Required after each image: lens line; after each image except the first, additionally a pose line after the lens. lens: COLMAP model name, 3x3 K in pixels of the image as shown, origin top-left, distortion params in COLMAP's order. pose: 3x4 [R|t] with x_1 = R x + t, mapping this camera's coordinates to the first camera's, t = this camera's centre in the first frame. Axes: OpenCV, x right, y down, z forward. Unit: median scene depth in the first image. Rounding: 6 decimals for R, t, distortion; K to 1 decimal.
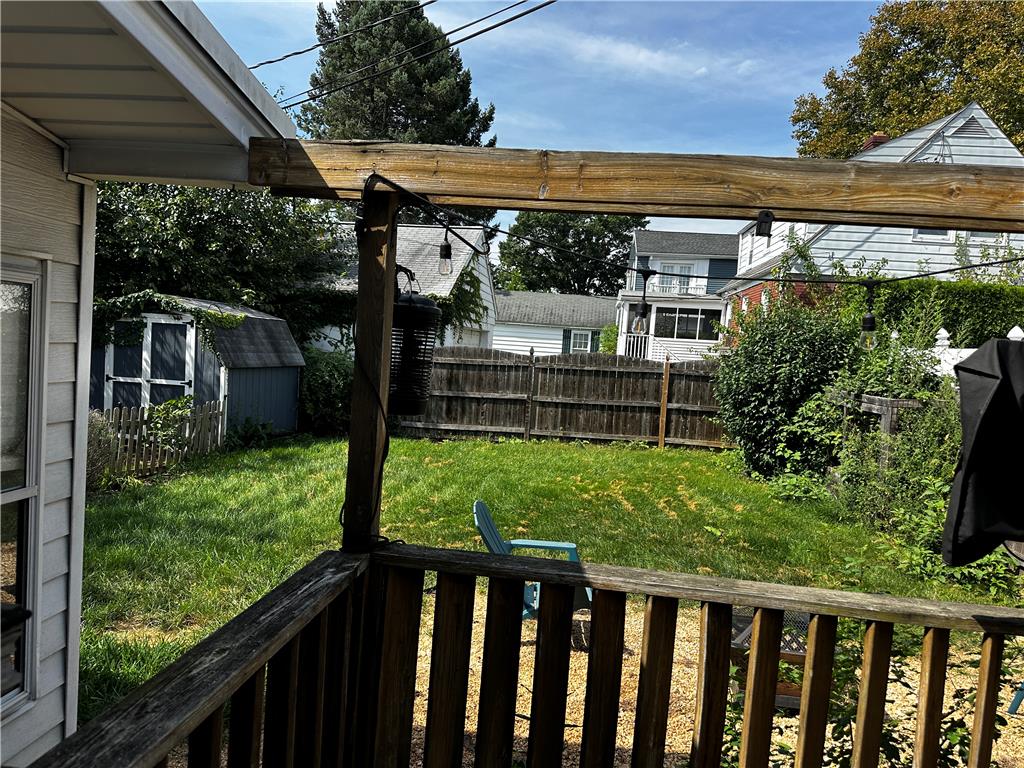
lens RADIAL K [[731.1, 0, 510.3], [0, 731.1, 367.9], [0, 0, 1]] dist [0.125658, -0.154648]
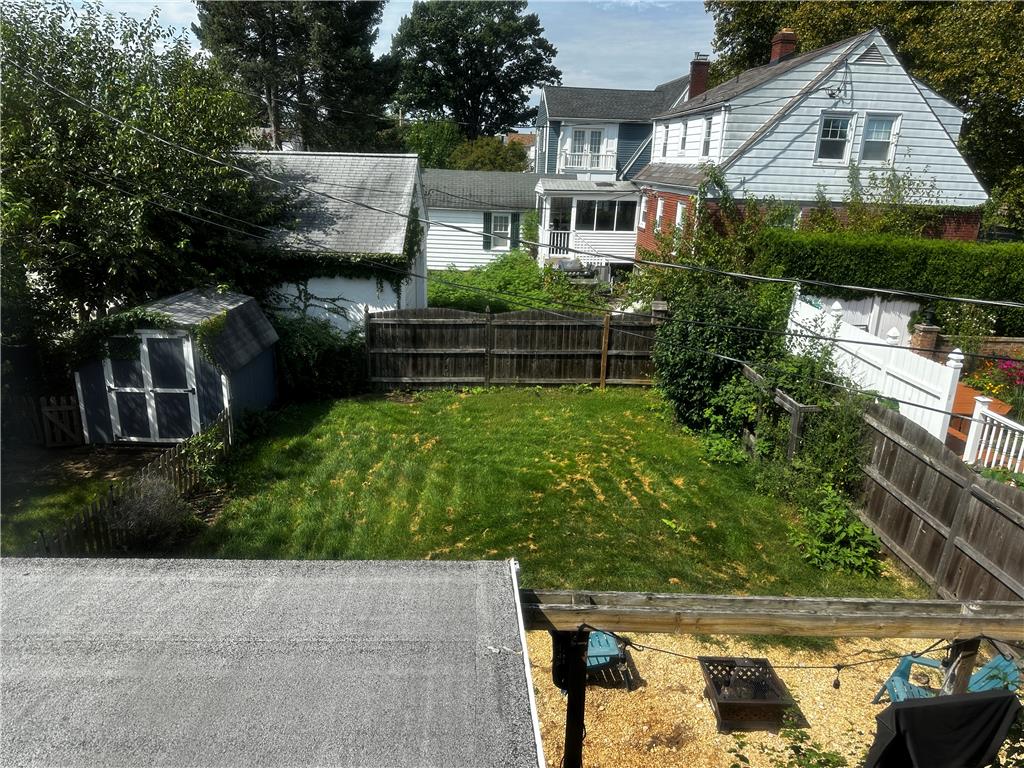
lens RADIAL K [[726.3, 0, 515.7], [0, 726.3, 382.1], [0, 0, 1]] dist [0.145818, -0.189124]
pose [[0.988461, -0.072994, 0.132732, -0.083584], [0.036936, 0.965934, 0.256138, -0.199924], [-0.146906, -0.248280, 0.957484, -0.085537]]
